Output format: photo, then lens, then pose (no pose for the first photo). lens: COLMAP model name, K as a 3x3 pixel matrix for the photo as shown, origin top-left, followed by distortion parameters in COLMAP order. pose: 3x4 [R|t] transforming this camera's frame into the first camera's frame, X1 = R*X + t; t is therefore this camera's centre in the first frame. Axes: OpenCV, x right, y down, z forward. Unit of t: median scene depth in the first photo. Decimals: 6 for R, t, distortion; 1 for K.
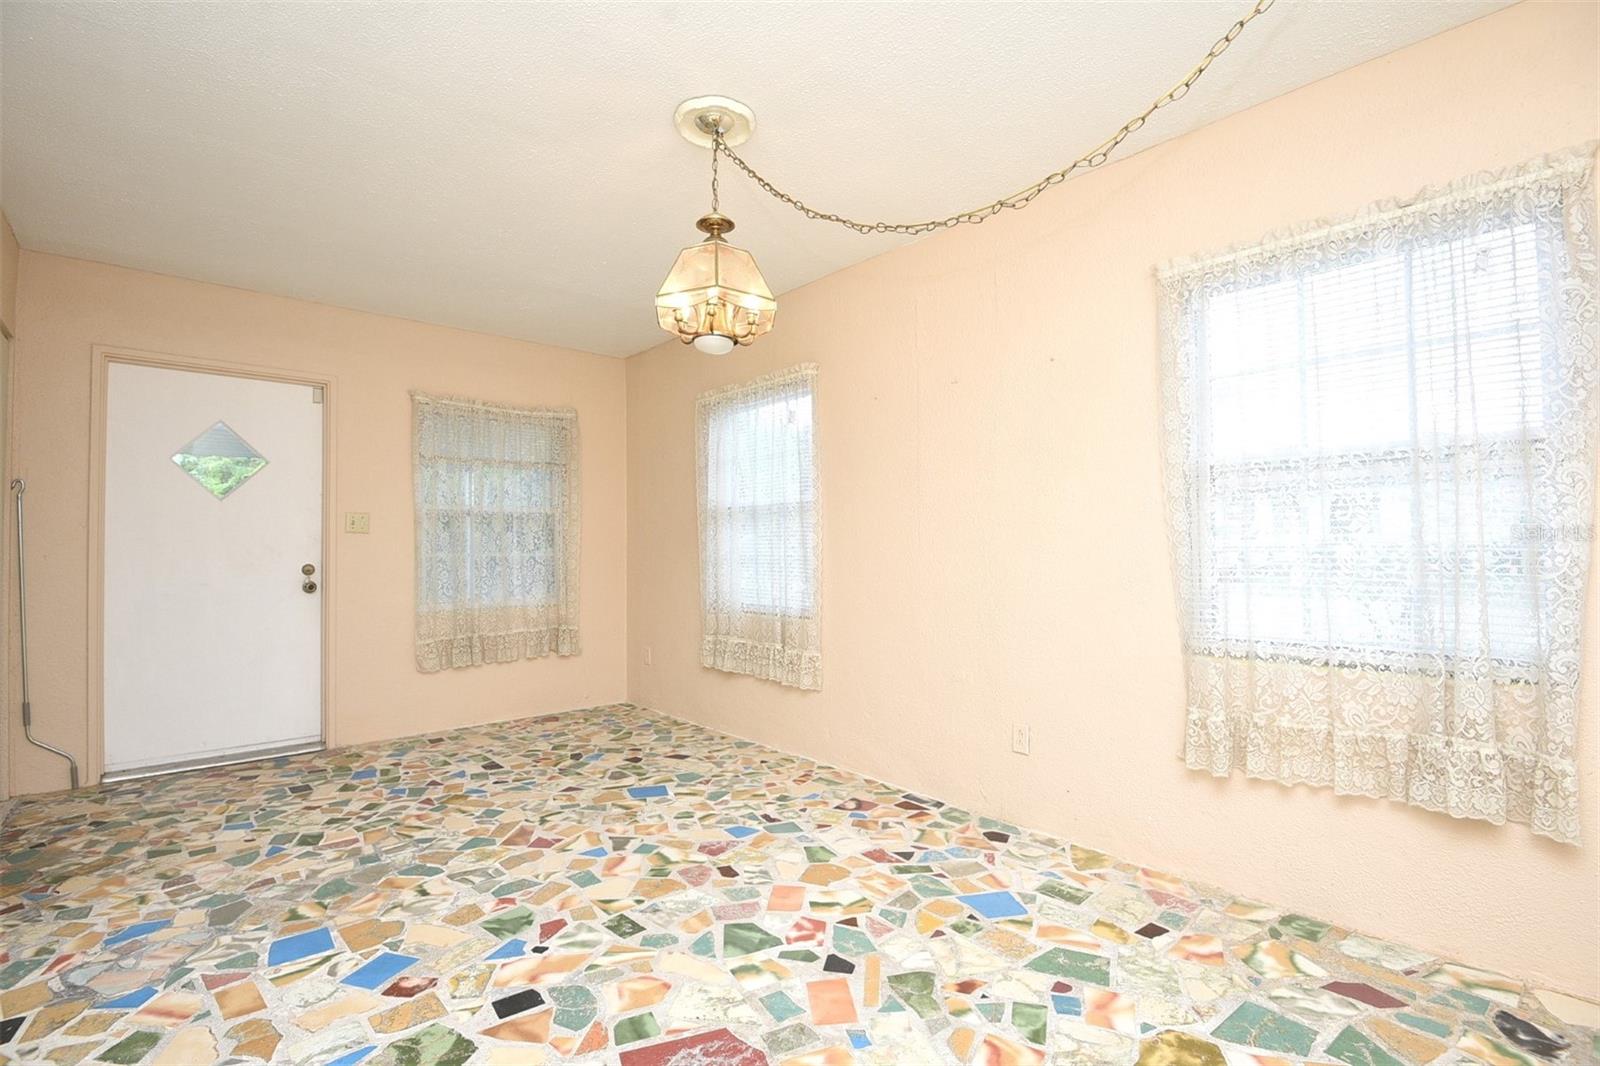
lens RADIAL K [[731.2, 0, 799.9], [0, 731.2, 539.1], [0, 0, 1]] dist [-0.008122, -0.006756]
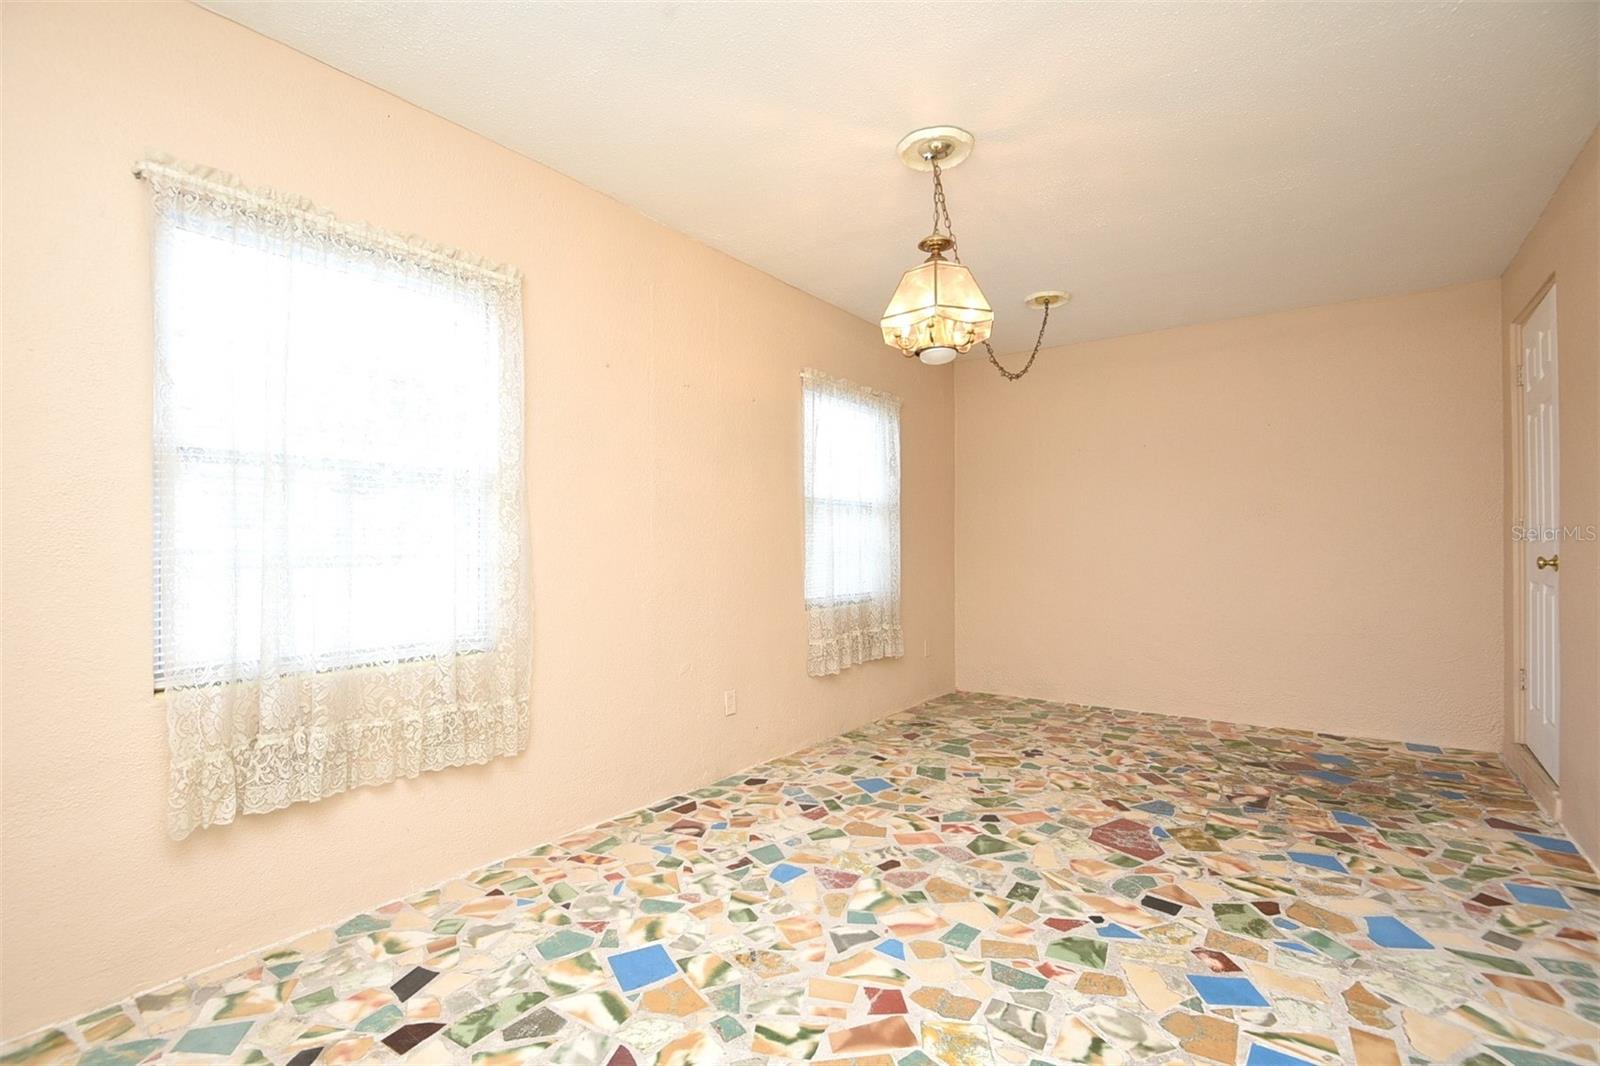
lens RADIAL K [[731.2, 0, 799.8], [0, 731.2, 538.5], [0, 0, 1]] dist [-0.008122, -0.006756]
pose [[-0.202335, 0.011127, 0.979253, -1.141133], [-0.010606, 0.999852, -0.013552, 0.021136], [-0.979259, -0.013128, -0.202187, 1.424974]]
